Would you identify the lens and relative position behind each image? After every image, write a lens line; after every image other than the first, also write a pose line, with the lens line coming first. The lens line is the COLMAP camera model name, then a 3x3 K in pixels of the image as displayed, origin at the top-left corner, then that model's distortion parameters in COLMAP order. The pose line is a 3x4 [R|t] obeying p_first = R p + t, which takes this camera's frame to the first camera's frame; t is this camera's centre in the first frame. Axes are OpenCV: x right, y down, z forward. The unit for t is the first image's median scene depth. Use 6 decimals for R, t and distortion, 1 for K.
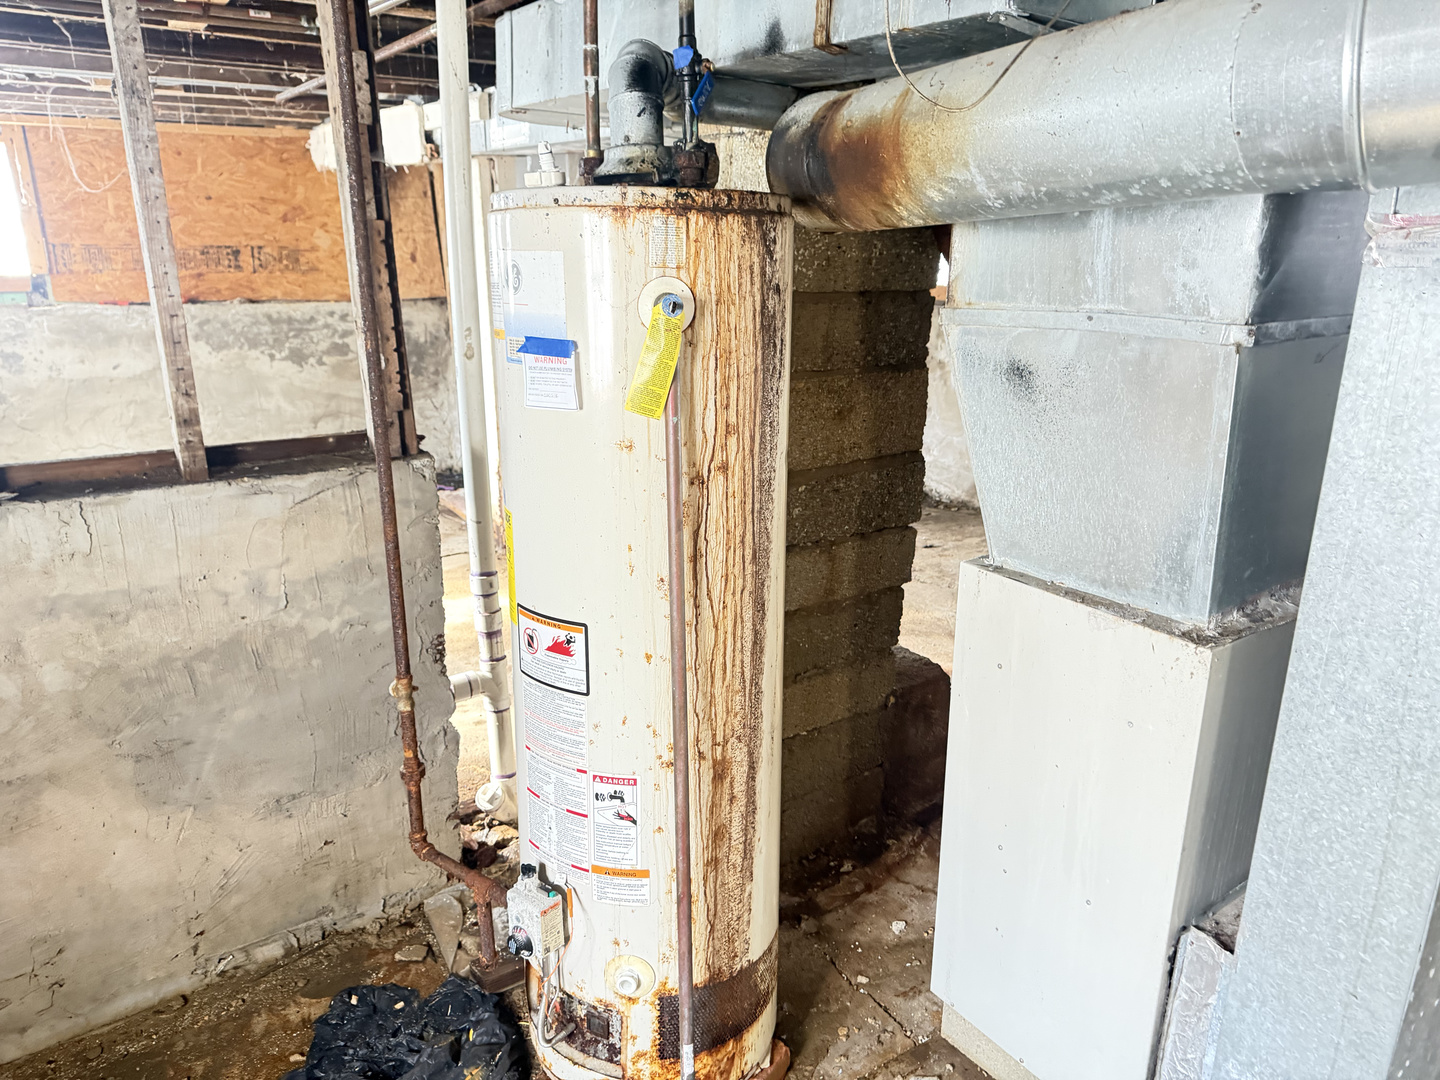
lens RADIAL K [[1028.8, 0, 720.0], [0, 1028.8, 540.0], [0, 0, 1]] dist [-0.000257, -0.002981]
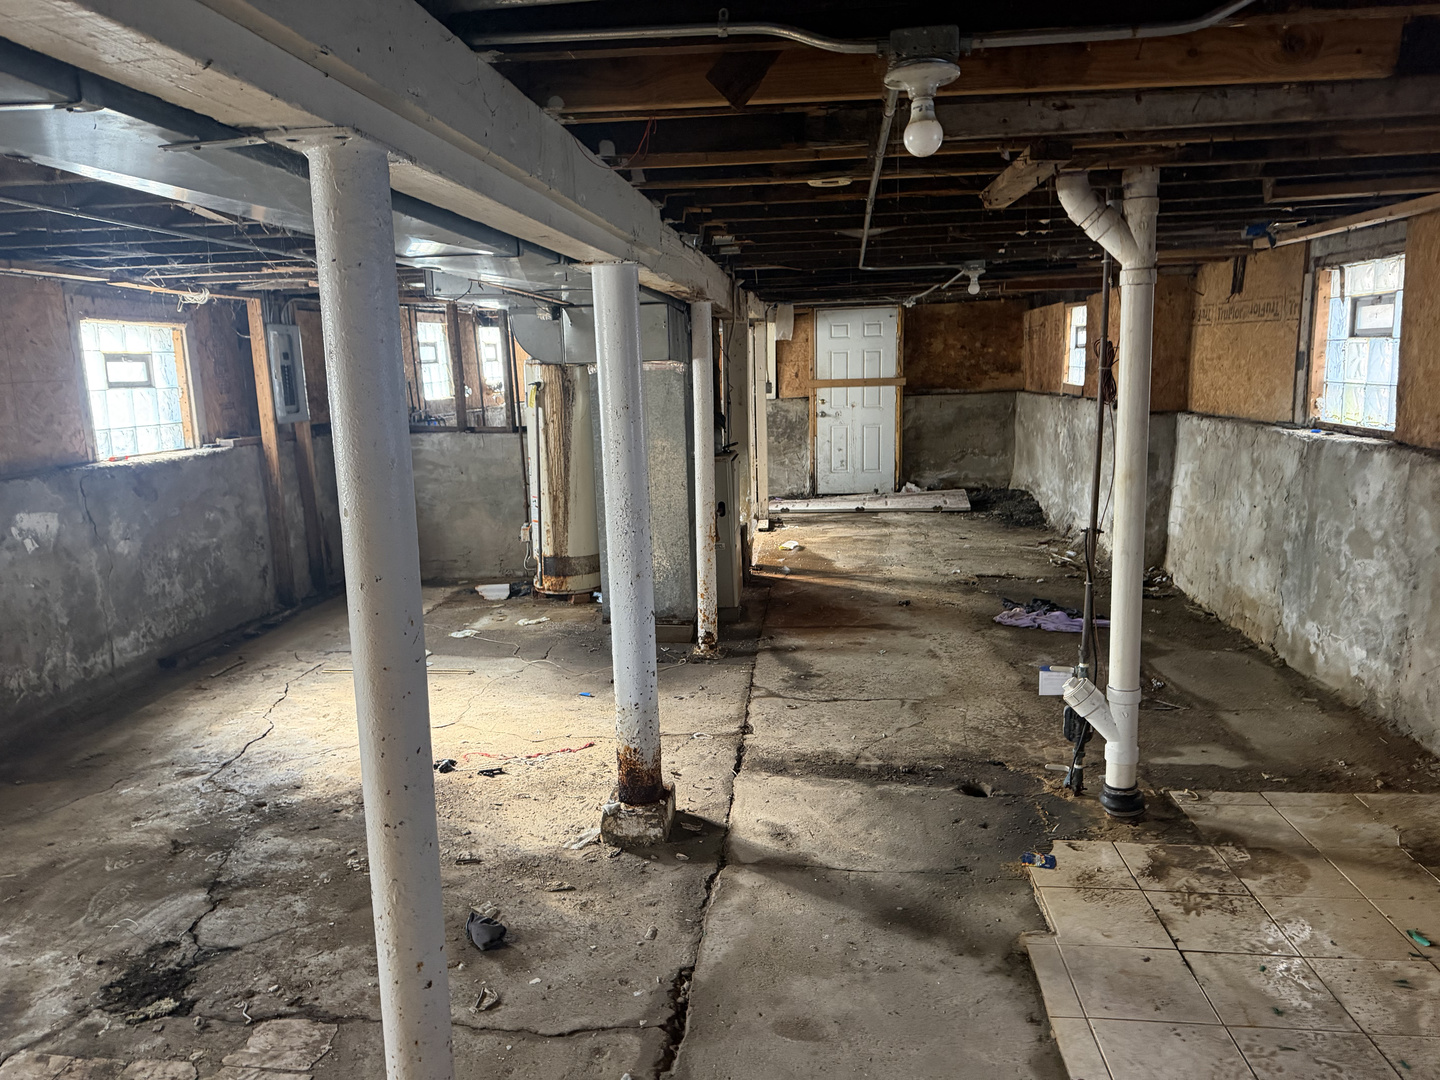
lens RADIAL K [[1028.8, 0, 720.0], [0, 1028.8, 540.0], [0, 0, 1]] dist [-0.000257, -0.002981]
pose [[0.761065, 0.088605, -0.642595, 0.855144], [-0.159094, 0.985867, -0.052487, 0.136801], [0.628863, 0.142179, 0.764406, -0.456294]]
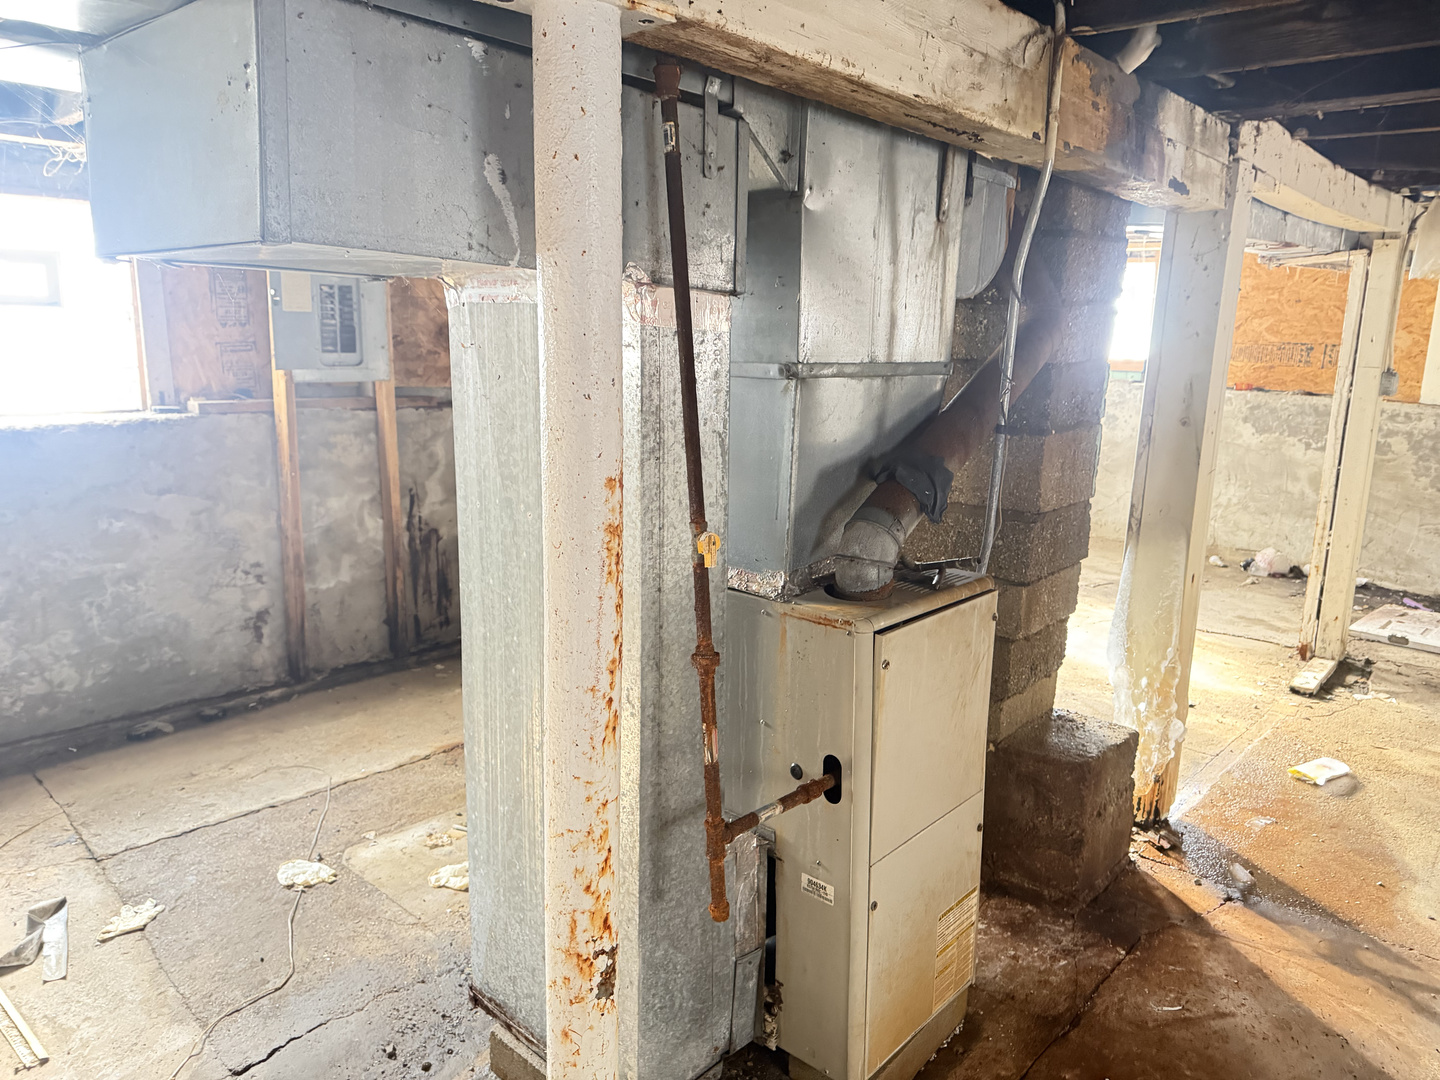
lens RADIAL K [[1010.5, 0, 720.0], [0, 1010.5, 540.0], [0, 0, 1]] dist [-0.002358, -0.003571]
pose [[0.213777, 0.204437, -0.955251, 0.464427], [-0.301098, 0.944038, 0.134654, -0.043968], [0.929322, 0.258838, 0.263370, 0.187894]]
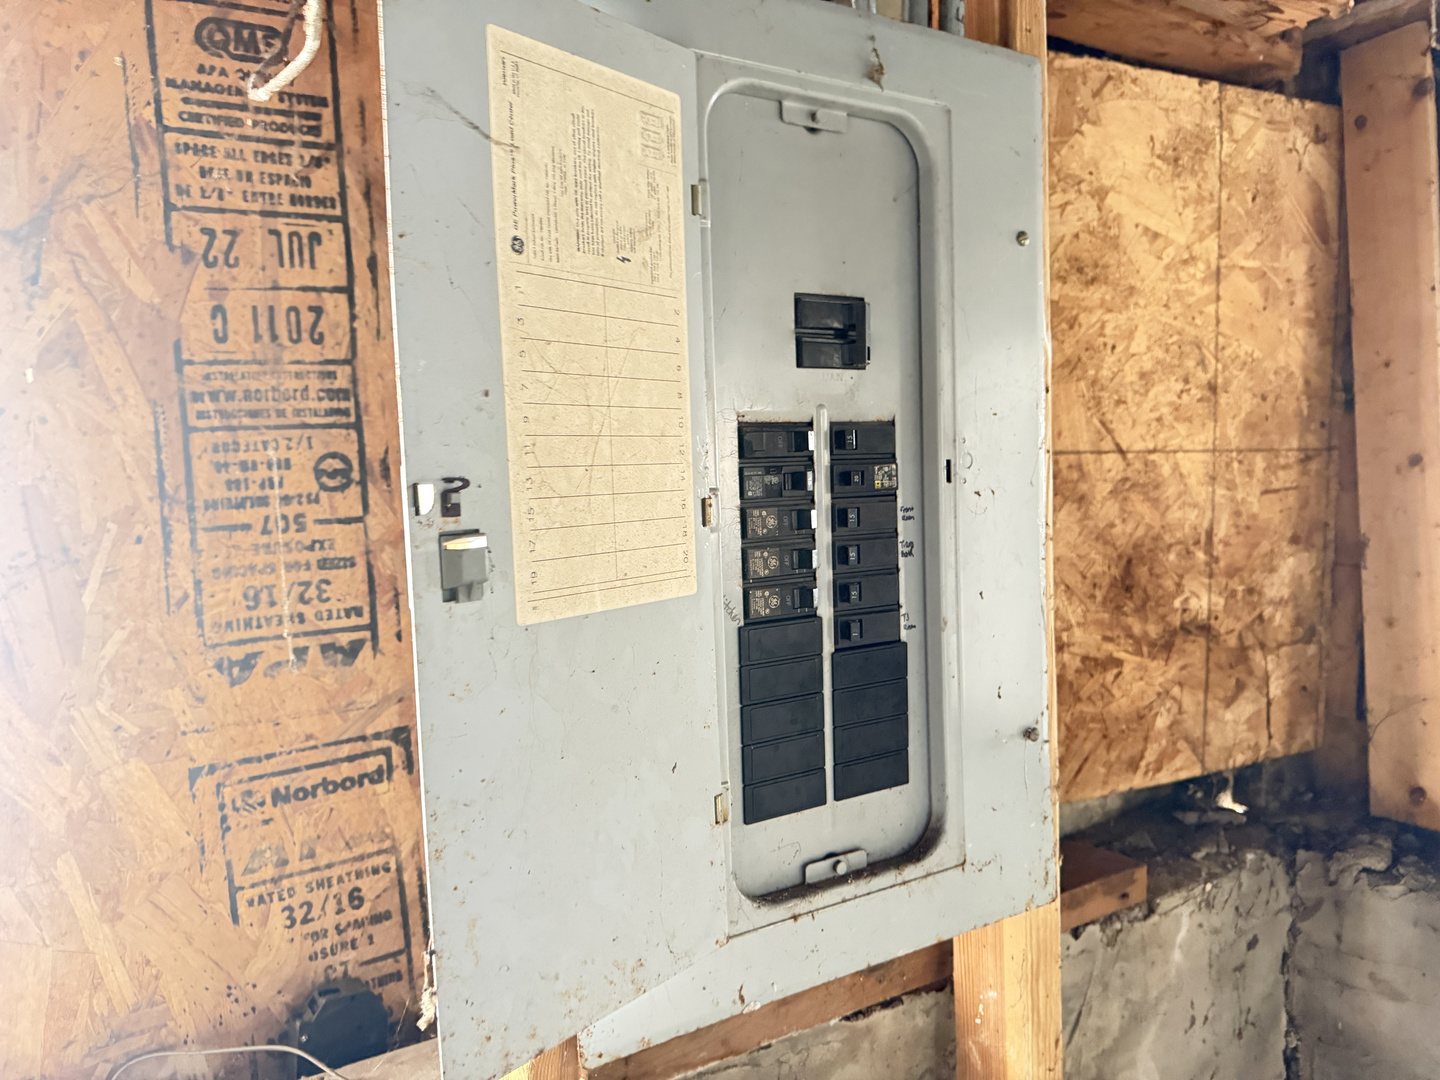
lens RADIAL K [[1028.8, 0, 720.0], [0, 1028.8, 540.0], [0, 0, 1]] dist [-0.000257, -0.002981]
pose [[-0.039836, 0.088416, -0.995287, -0.145165], [-0.260719, 0.960652, 0.095775, -0.032020], [0.964592, 0.263306, -0.015217, 0.077622]]
